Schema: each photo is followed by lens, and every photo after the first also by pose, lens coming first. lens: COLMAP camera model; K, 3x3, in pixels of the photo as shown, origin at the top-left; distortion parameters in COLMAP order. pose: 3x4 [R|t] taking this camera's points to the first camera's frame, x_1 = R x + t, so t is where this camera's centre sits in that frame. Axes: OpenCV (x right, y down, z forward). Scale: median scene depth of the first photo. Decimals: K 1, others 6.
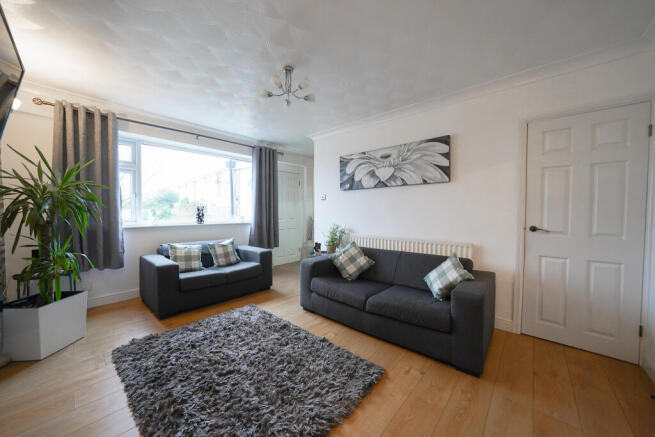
lens RADIAL K [[238.7, 0, 327.5], [0, 238.7, 218.5], [0, 0, 1]] dist [-0.000015, -0.000014]
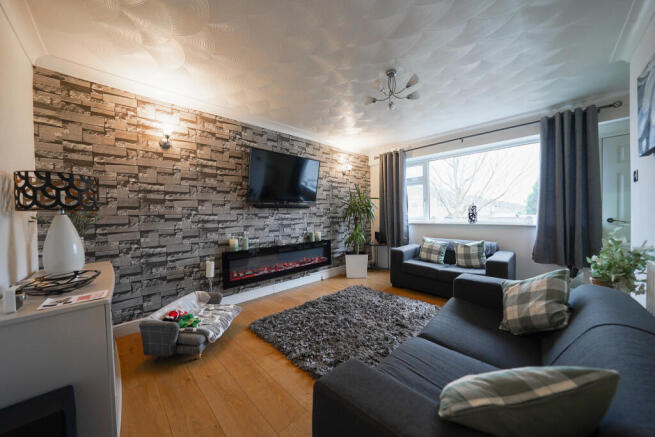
lens RADIAL K [[238.7, 0, 327.5], [0, 238.7, 218.5], [0, 0, 1]] dist [-0.000015, -0.000014]
pose [[-0.072954, 0.016734, -0.997195, 0.589728], [-0.019499, 0.999644, 0.018202, -0.005430], [0.997145, 0.020772, -0.072602, 0.535057]]
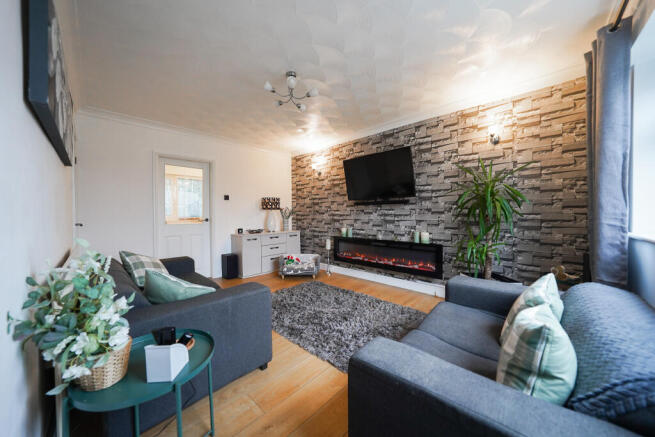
lens RADIAL K [[232.6, 0, 326.8], [0, 232.6, 215.3], [0, 0, 1]] dist [-0.000631, -0.000054]
pose [[-0.998517, 0.008777, 0.053735, -0.238385], [0.011532, 0.998623, 0.051168, -0.035728], [-0.053212, 0.051712, -0.997243, 1.334757]]
